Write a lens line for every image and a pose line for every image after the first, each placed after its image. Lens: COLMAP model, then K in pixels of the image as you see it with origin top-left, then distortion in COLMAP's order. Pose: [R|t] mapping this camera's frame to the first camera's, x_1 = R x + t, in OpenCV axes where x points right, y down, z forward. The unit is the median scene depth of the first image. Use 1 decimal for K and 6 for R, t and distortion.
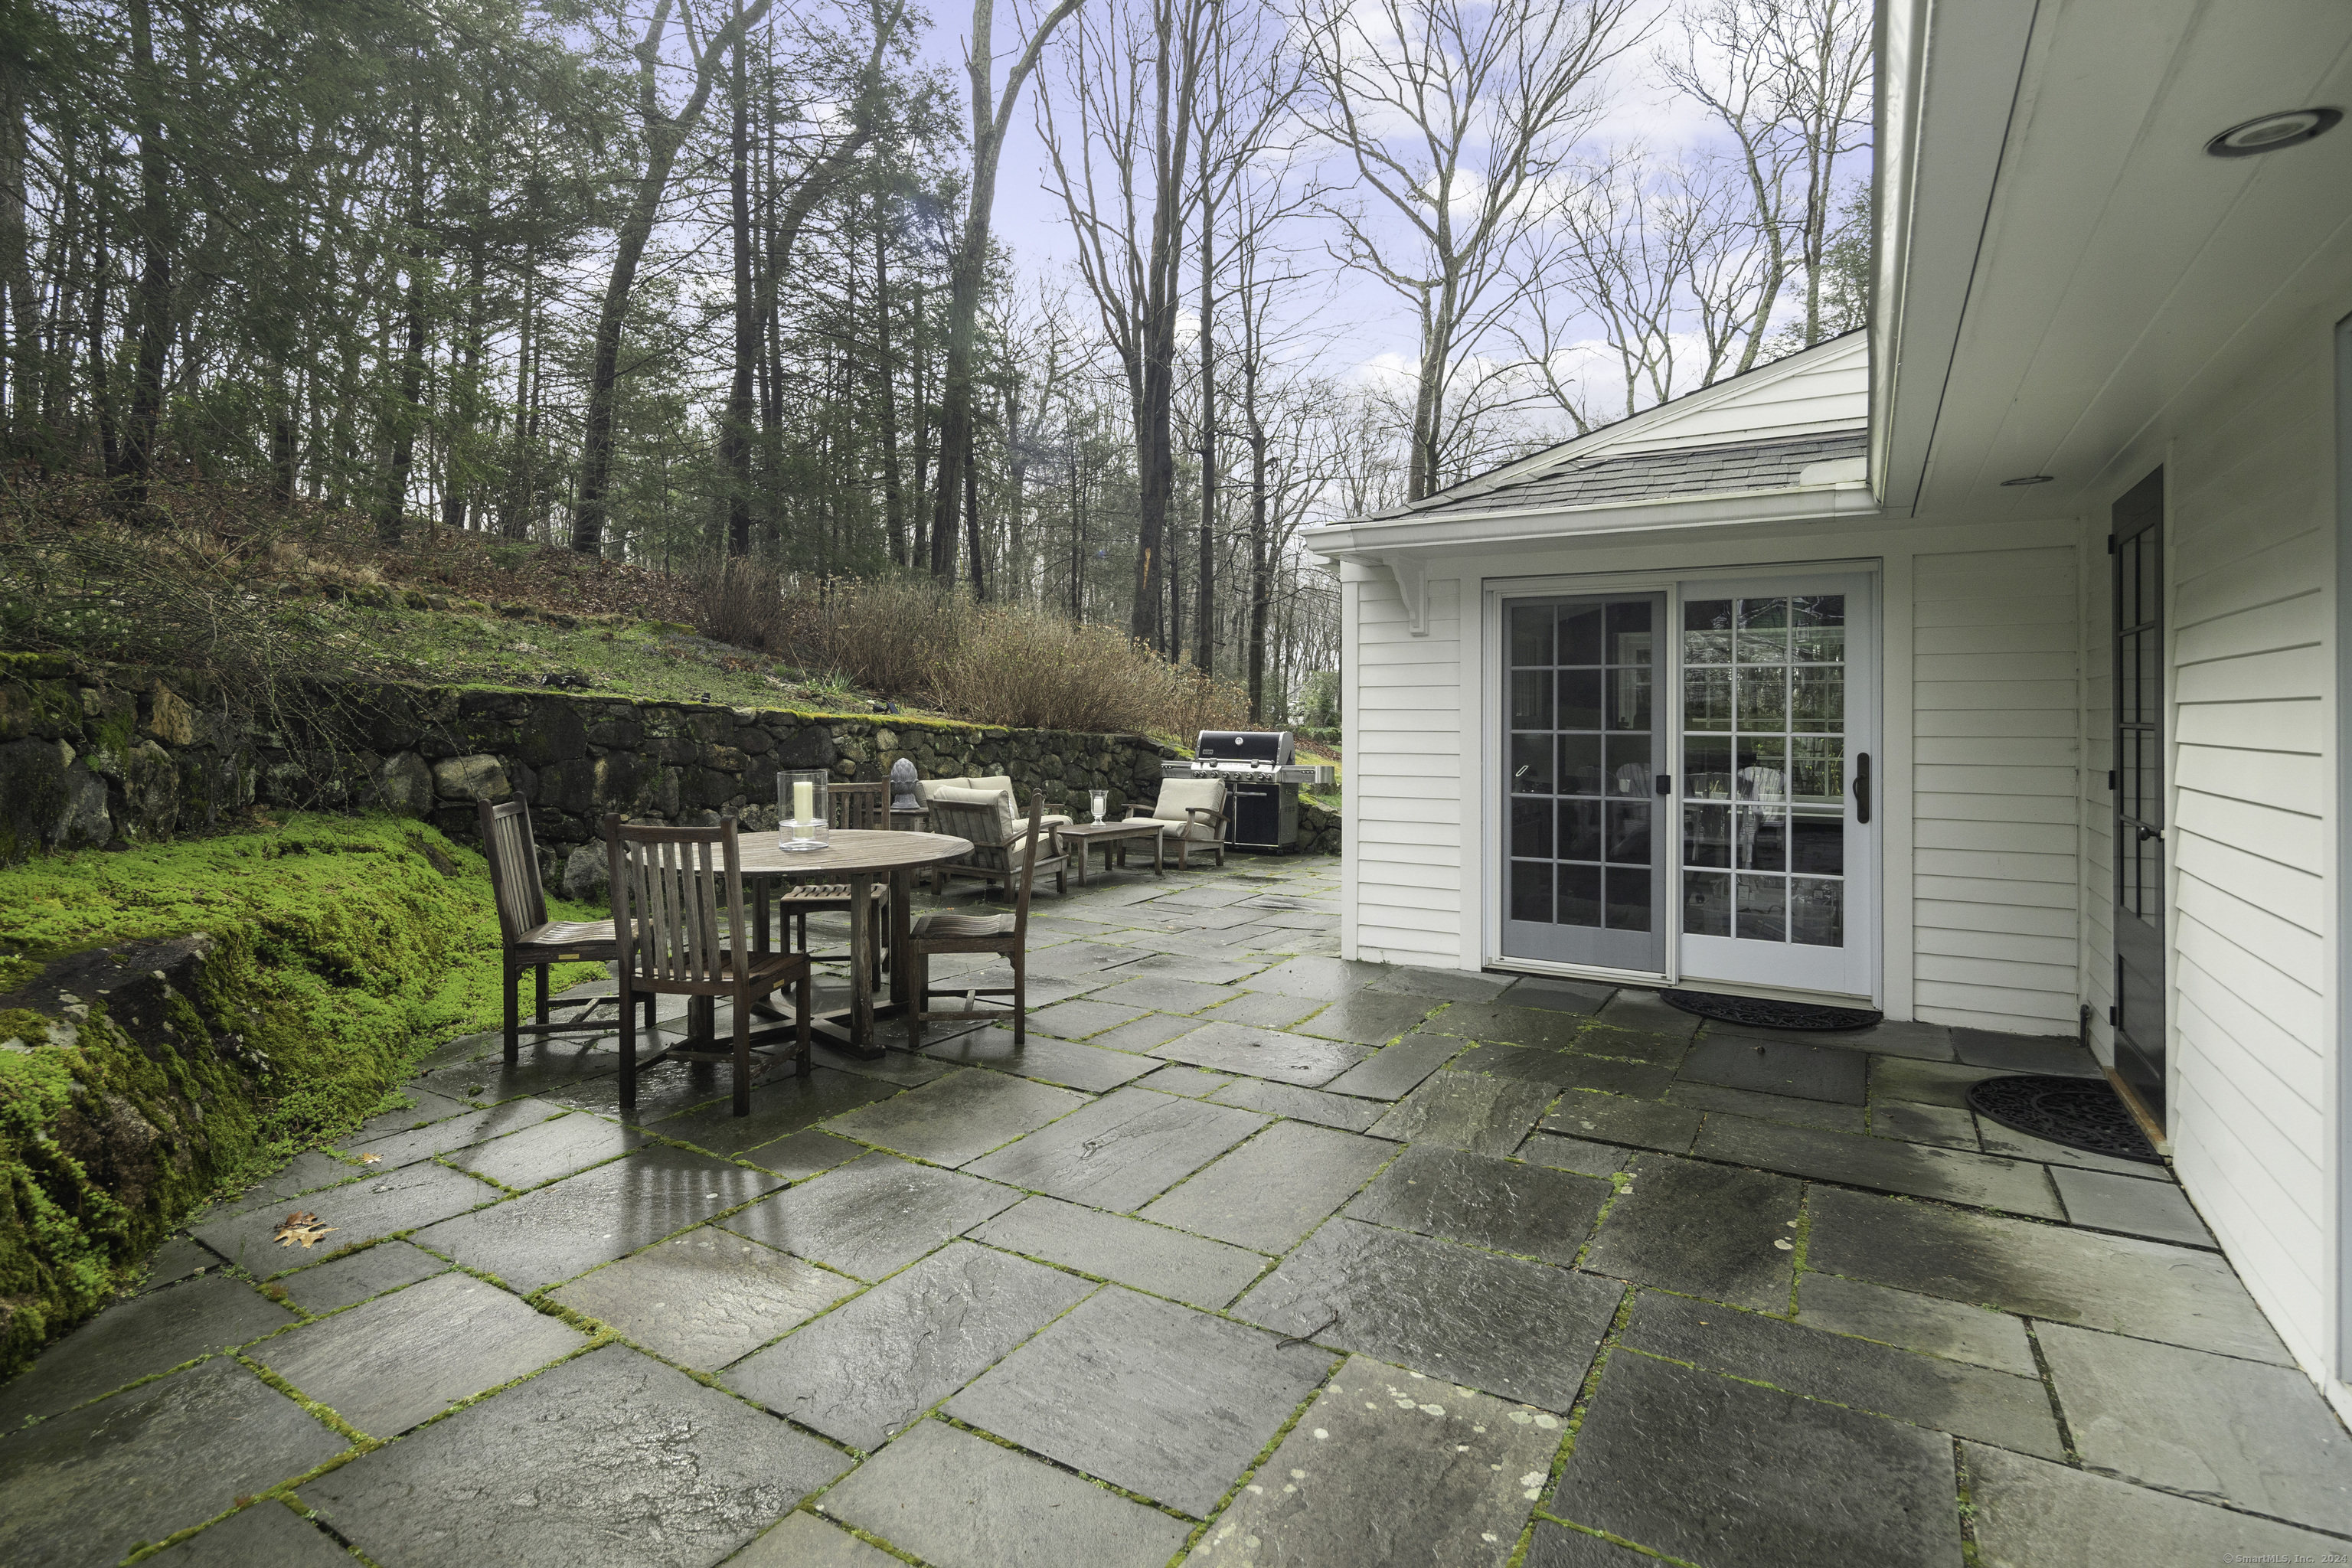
lens RADIAL K [[1171.6, 0, 1177.4], [0, 1171.6, 727.8], [0, 0, 1]] dist [-0.000434, -0.000144]
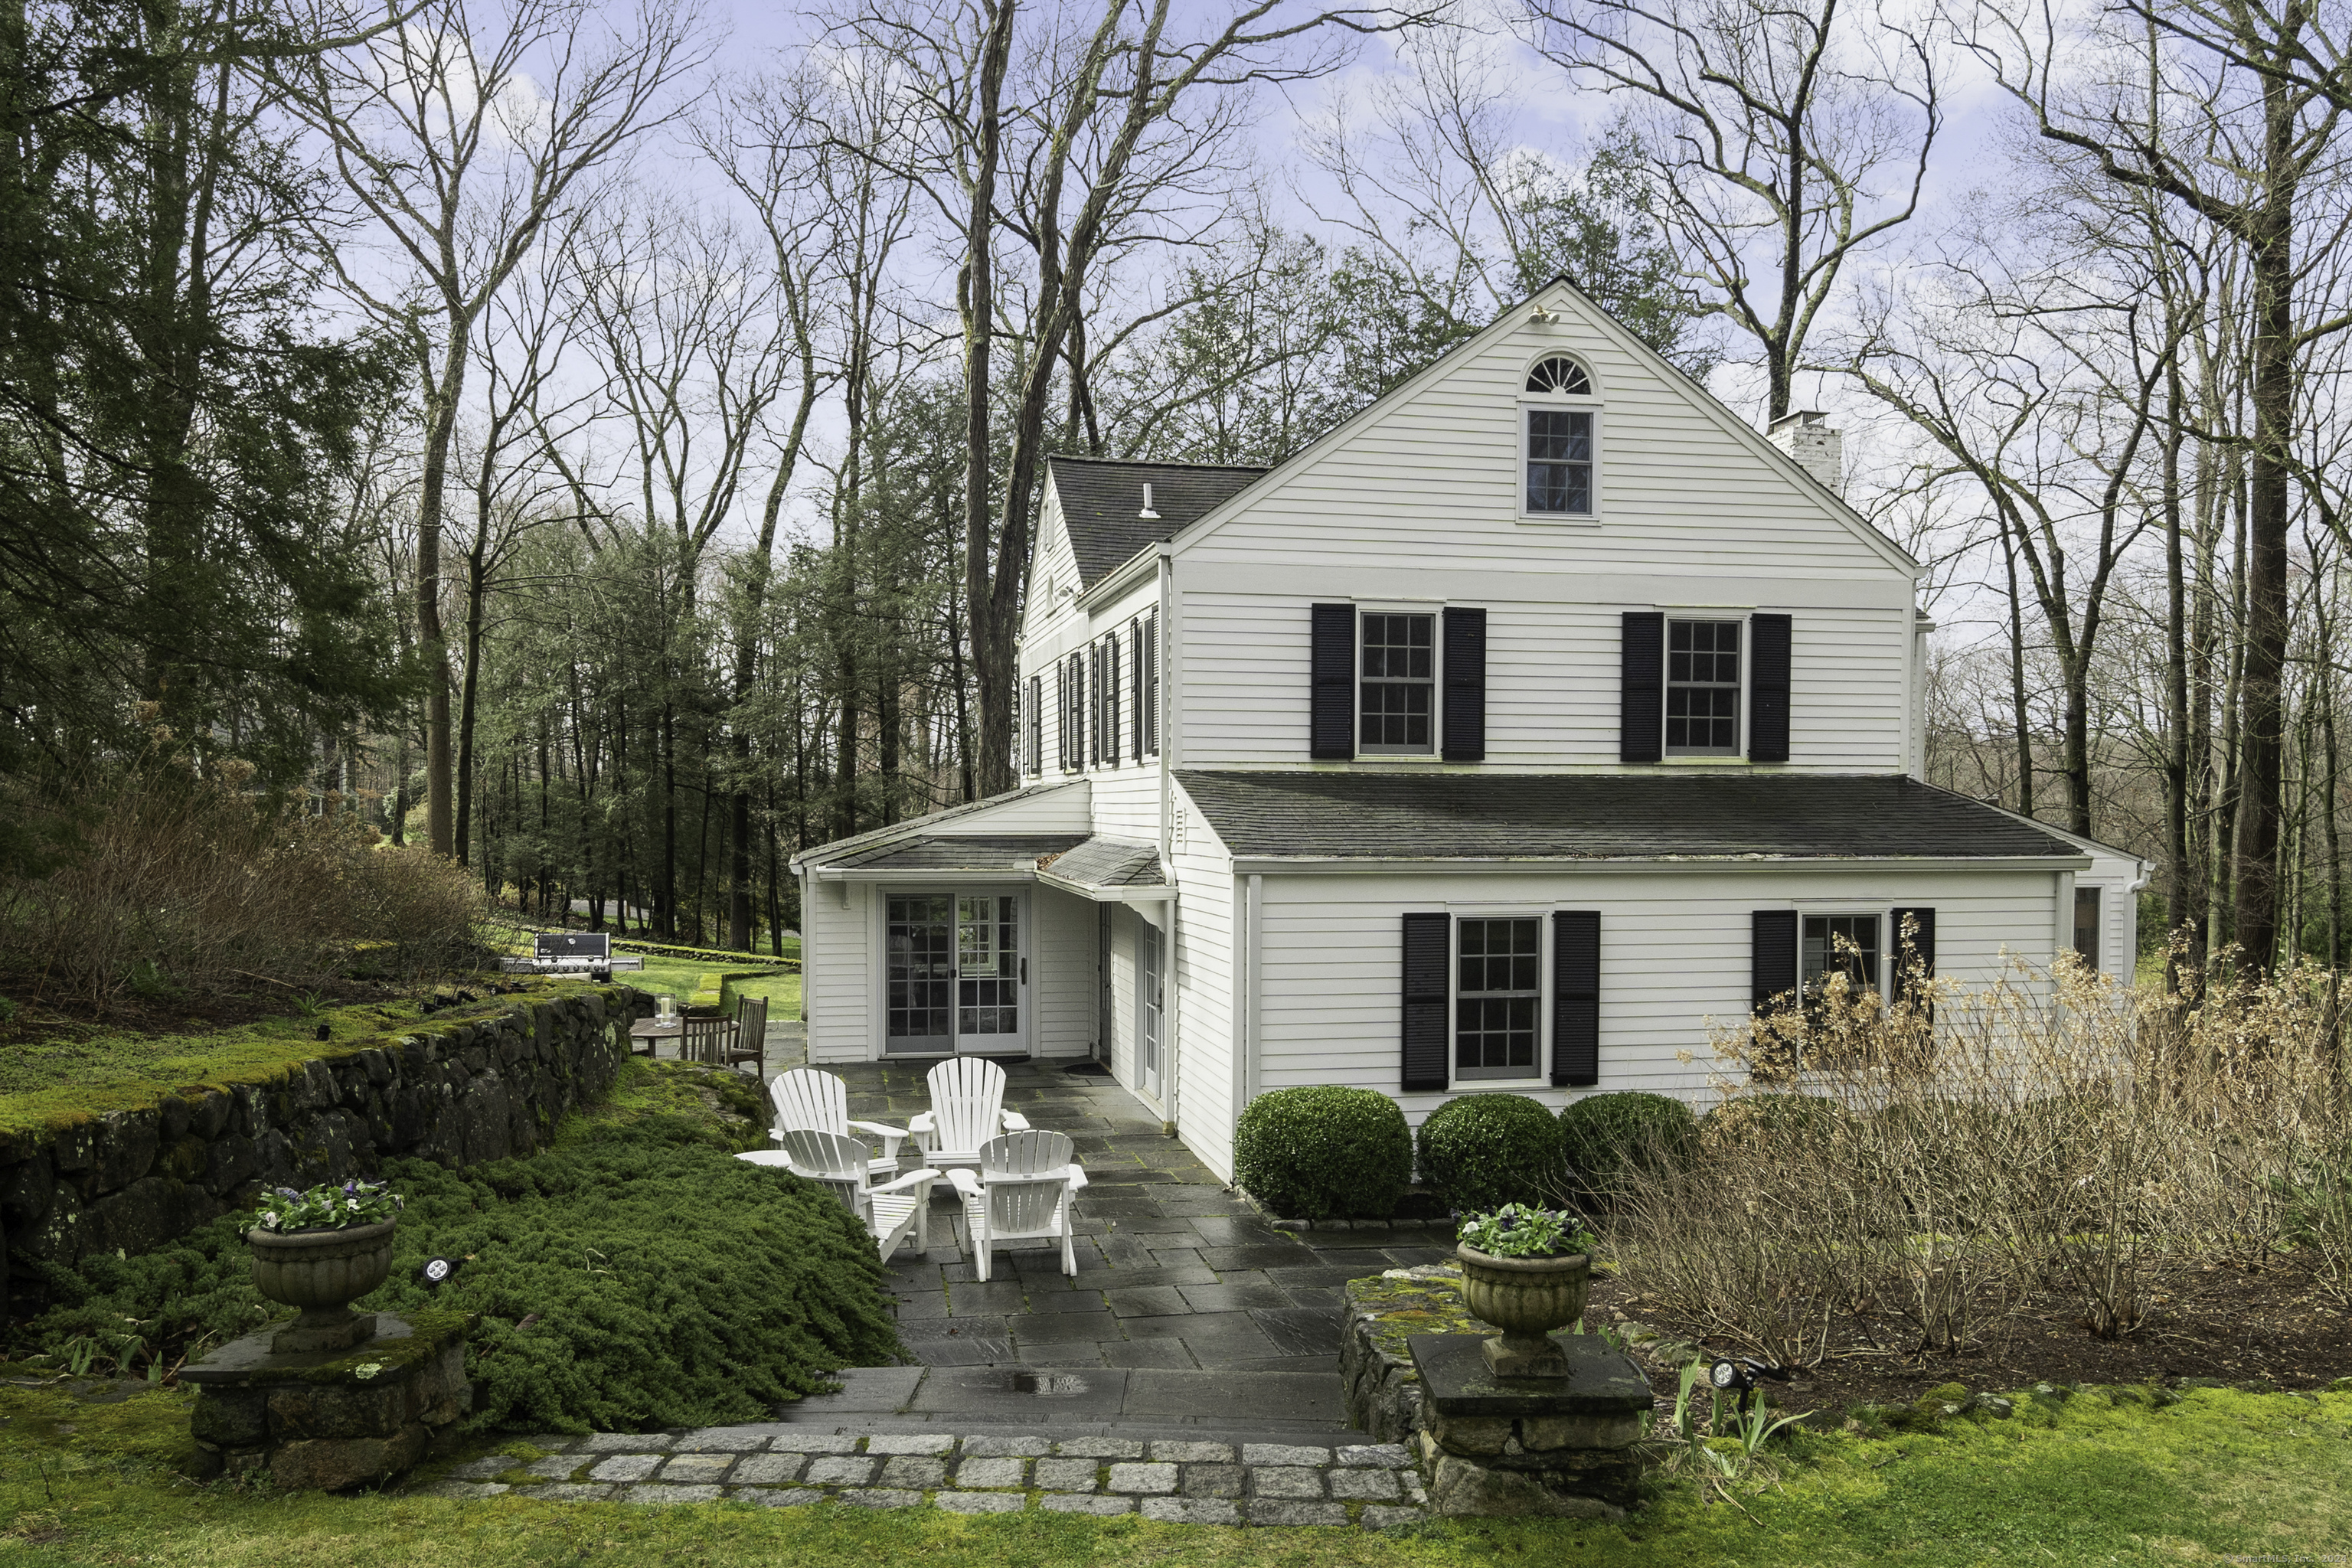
lens RADIAL K [[1825.7, 0, 1179.9], [0, 1825.7, 862.2], [0, 0, 1]] dist [0.006627, 0.006870]
pose [[0.747447, -0.023552, 0.663903, -0.255851], [0.006732, 0.999589, 0.027881, -0.041859], [-0.664287, -0.016370, 0.747298, -0.313779]]
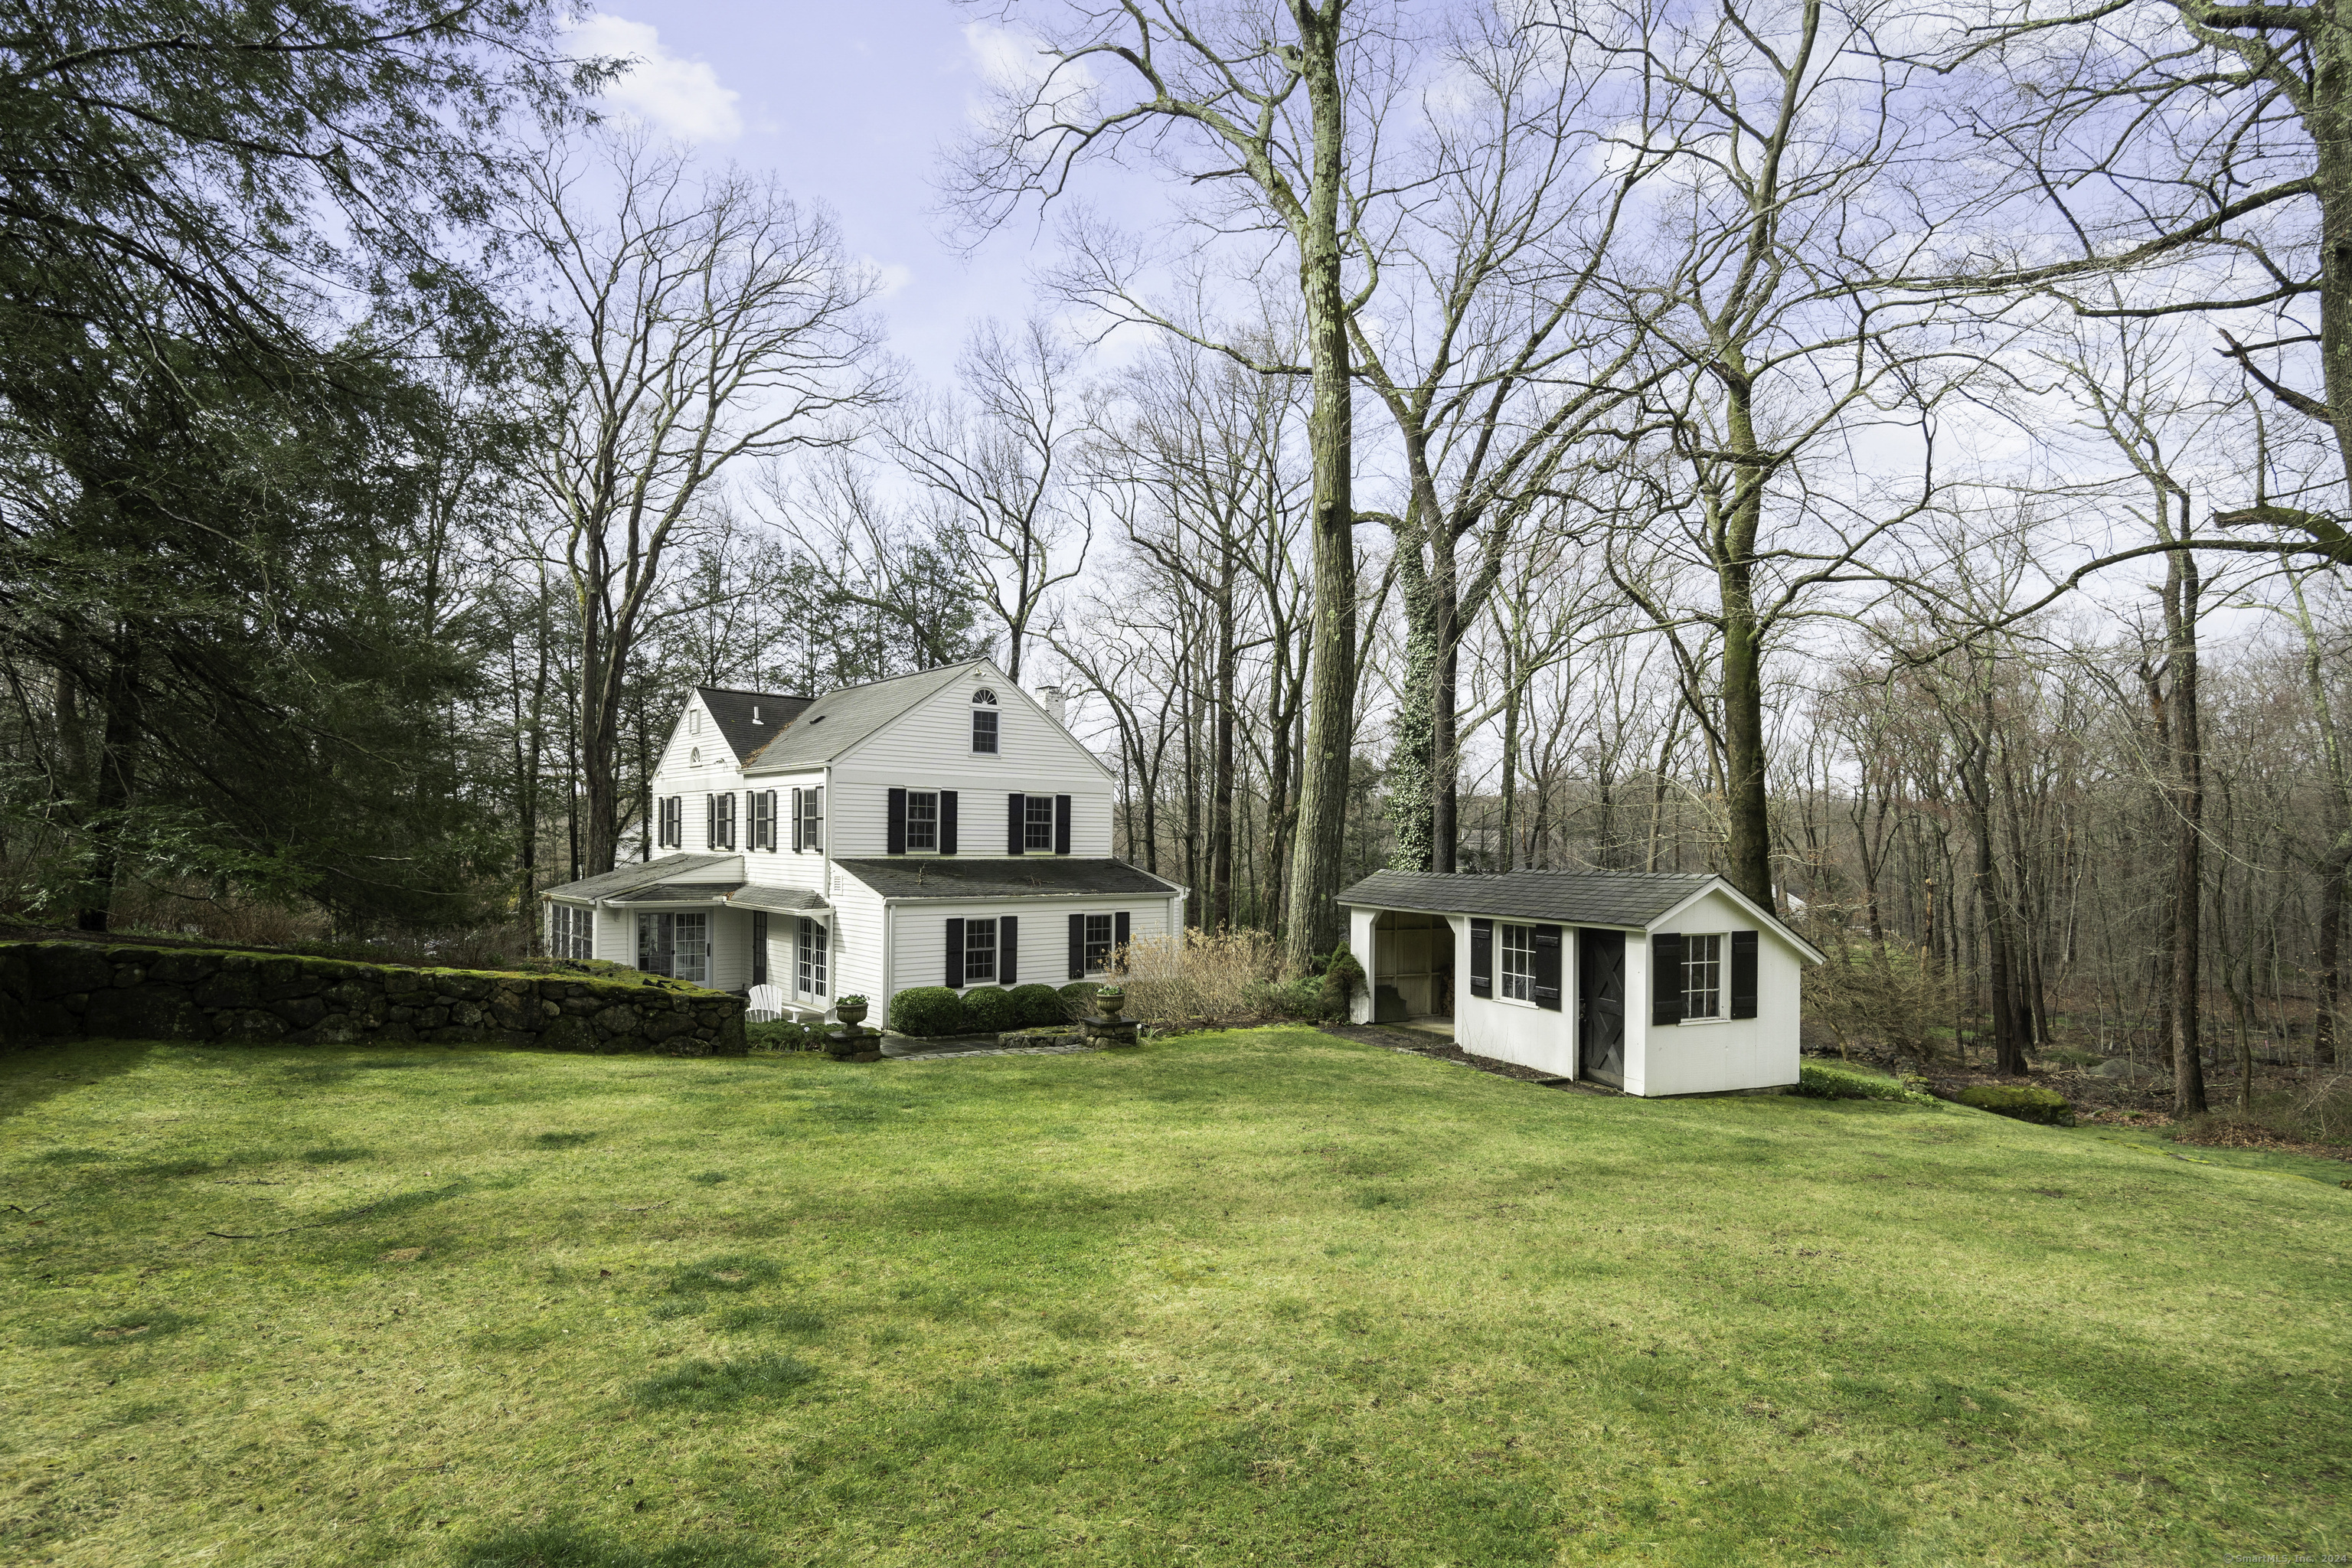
lens RADIAL K [[1176.6, 0, 1176.0], [0, 1176.6, 784.0], [0, 0, 1]] dist [0.000282, 0.000001]
pose [[0.339666, 0.045695, 0.939435, -0.549405], [-0.001459, 0.998844, -0.048057, -0.064353], [-0.940545, 0.014953, 0.339340, -0.398324]]
